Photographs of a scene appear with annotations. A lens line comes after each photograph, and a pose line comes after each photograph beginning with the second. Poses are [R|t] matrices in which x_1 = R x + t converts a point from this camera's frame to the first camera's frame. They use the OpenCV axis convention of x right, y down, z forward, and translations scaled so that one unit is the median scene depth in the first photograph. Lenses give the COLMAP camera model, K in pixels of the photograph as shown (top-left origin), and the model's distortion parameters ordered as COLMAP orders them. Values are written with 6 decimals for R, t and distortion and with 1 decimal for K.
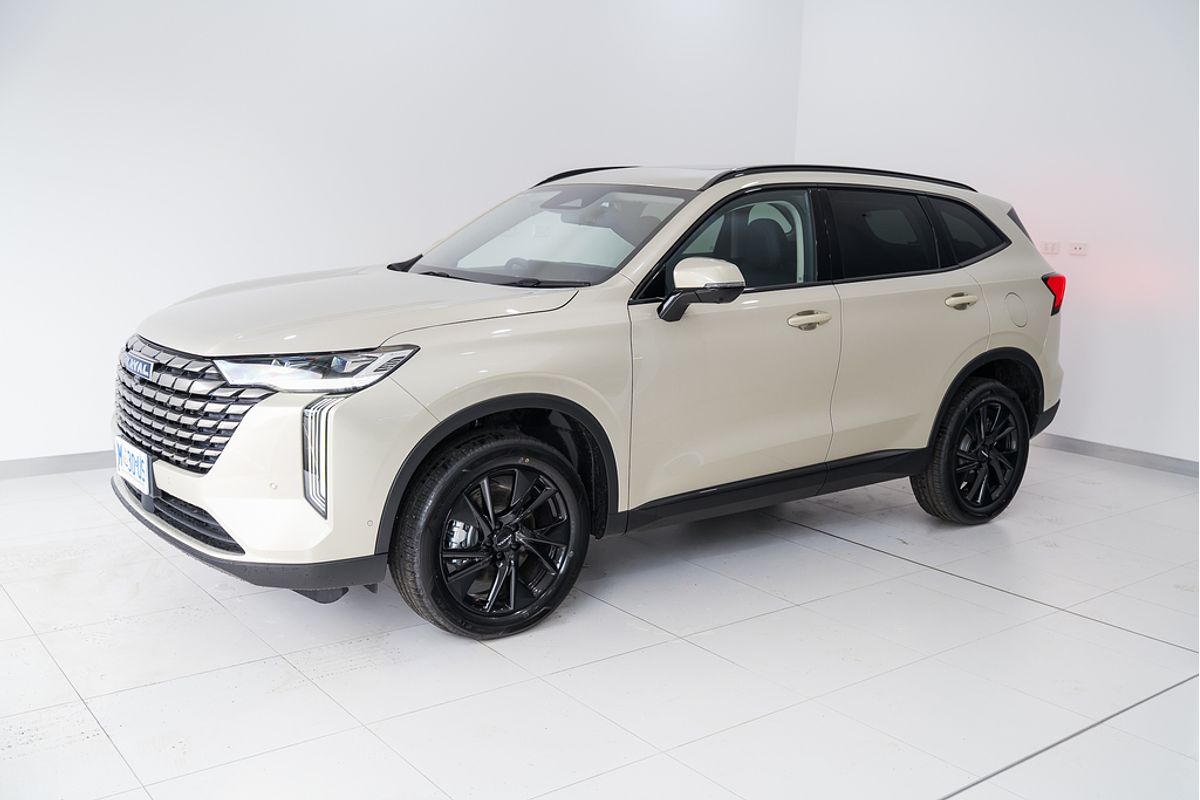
lens RADIAL K [[1101.2, 0, 600.0], [0, 1101.2, 400.0], [0, 0, 1]] dist [0.005853, 0.001106]
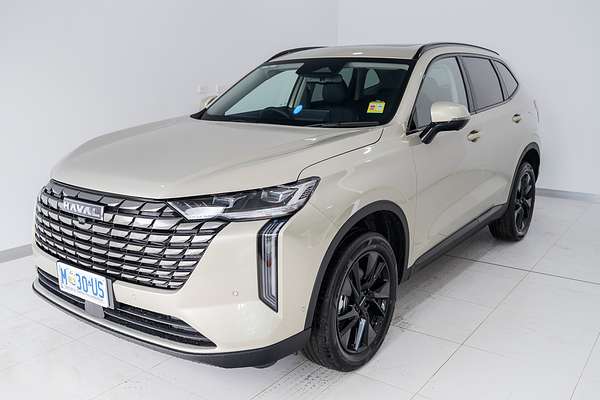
lens RADIAL K [[539.1, 0, 298.7], [0, 539.1, 216.2], [0, 0, 1]] dist [0.000970, 0.000555]
pose [[0.957538, -0.104186, 0.268822, -0.361545], [0.080542, 0.991965, 0.097561, -0.065719], [-0.276827, -0.071767, 0.958236, 0.344478]]
